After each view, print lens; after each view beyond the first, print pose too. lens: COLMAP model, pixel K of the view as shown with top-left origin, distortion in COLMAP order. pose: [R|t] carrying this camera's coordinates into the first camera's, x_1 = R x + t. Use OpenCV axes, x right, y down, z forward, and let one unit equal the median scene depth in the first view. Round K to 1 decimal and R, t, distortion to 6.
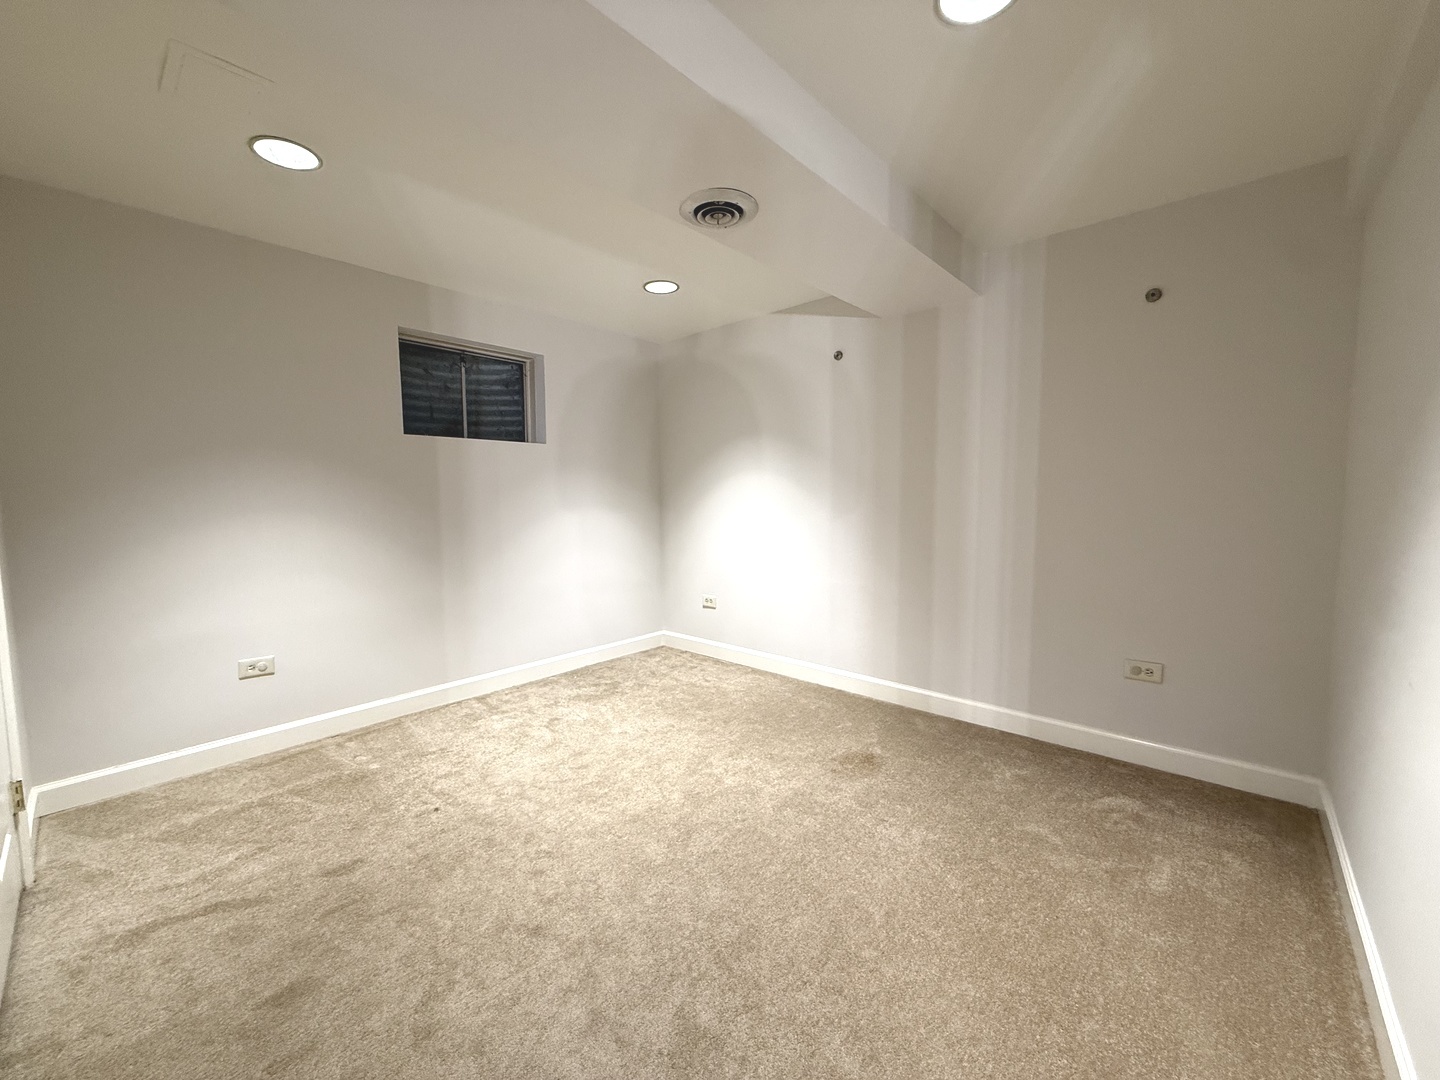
lens RADIAL K [[576.9, 0, 720.6], [0, 576.9, 543.8], [0, 0, 1]] dist [-0.000835, 0.000554]
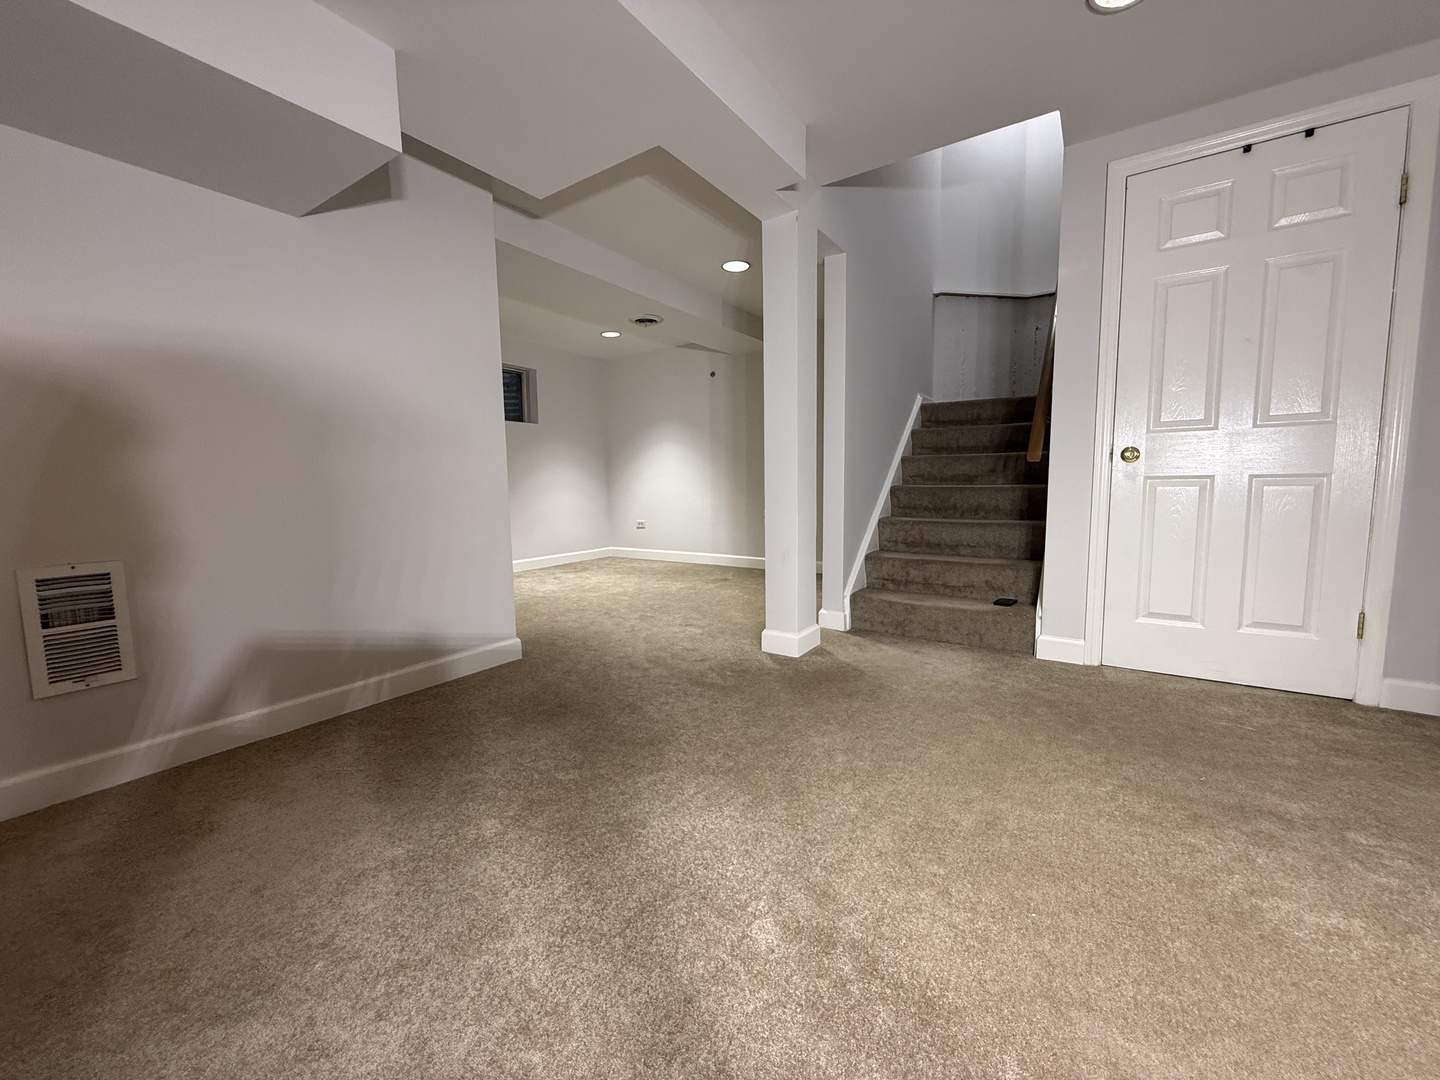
lens RADIAL K [[576.9, 0, 720.1], [0, 576.9, 536.4], [0, 0, 1]] dist [-0.000835, 0.000554]
pose [[0.990423, -0.023751, 0.136011, -0.023717], [0.020532, 0.999476, 0.025021, 0.118427], [-0.136534, -0.021989, 0.990391, -0.711918]]
